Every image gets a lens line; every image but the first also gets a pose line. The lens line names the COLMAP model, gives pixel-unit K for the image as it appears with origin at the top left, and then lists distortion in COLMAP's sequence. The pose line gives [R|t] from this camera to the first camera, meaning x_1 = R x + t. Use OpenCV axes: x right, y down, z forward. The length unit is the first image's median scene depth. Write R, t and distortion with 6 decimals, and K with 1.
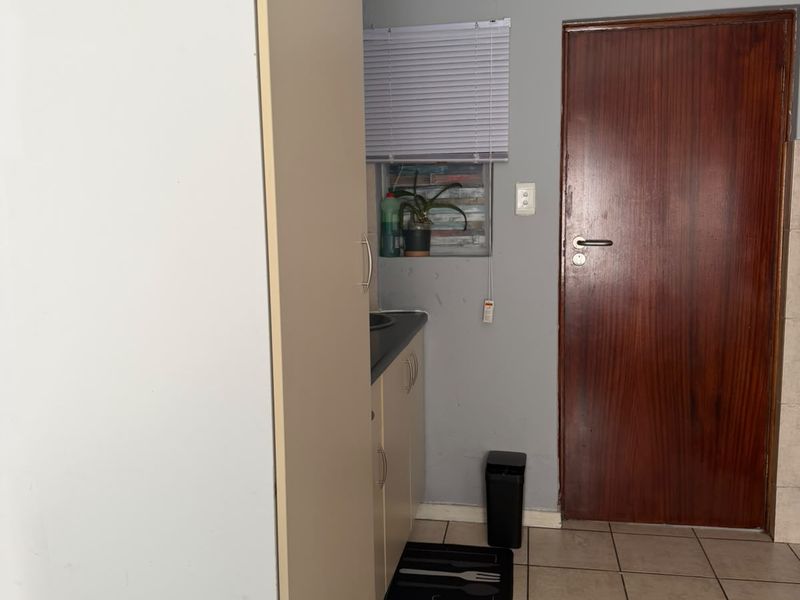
lens RADIAL K [[748.4, 0, 393.8], [0, 748.4, 306.6], [0, 0, 1]] dist [0.023872, 0.000000]
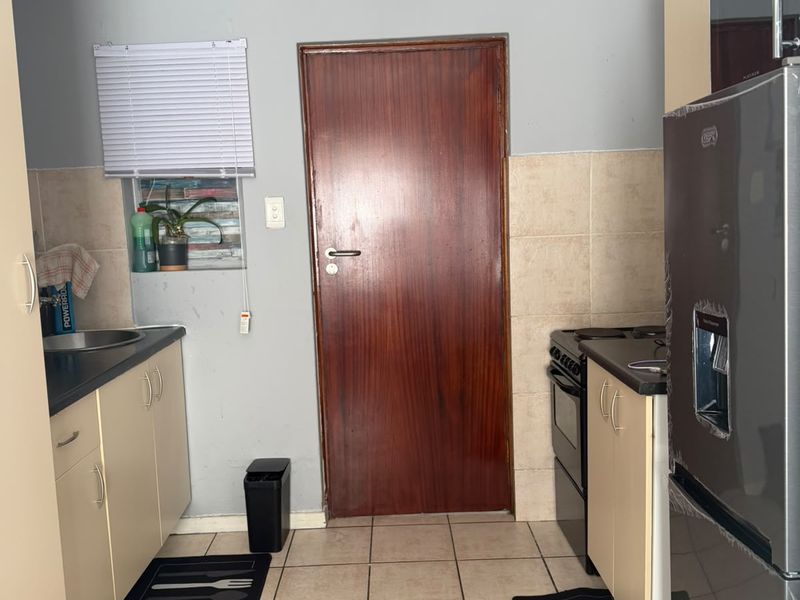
lens RADIAL K [[748.4, 0, 401.8], [0, 748.4, 297.8], [0, 0, 1]] dist [0.023872, 0.000000]
pose [[0.982696, -0.040092, 0.180837, 0.156362], [0.042990, 0.999002, -0.012138, -0.005469], [-0.180169, 0.019702, 0.983438, -0.046782]]
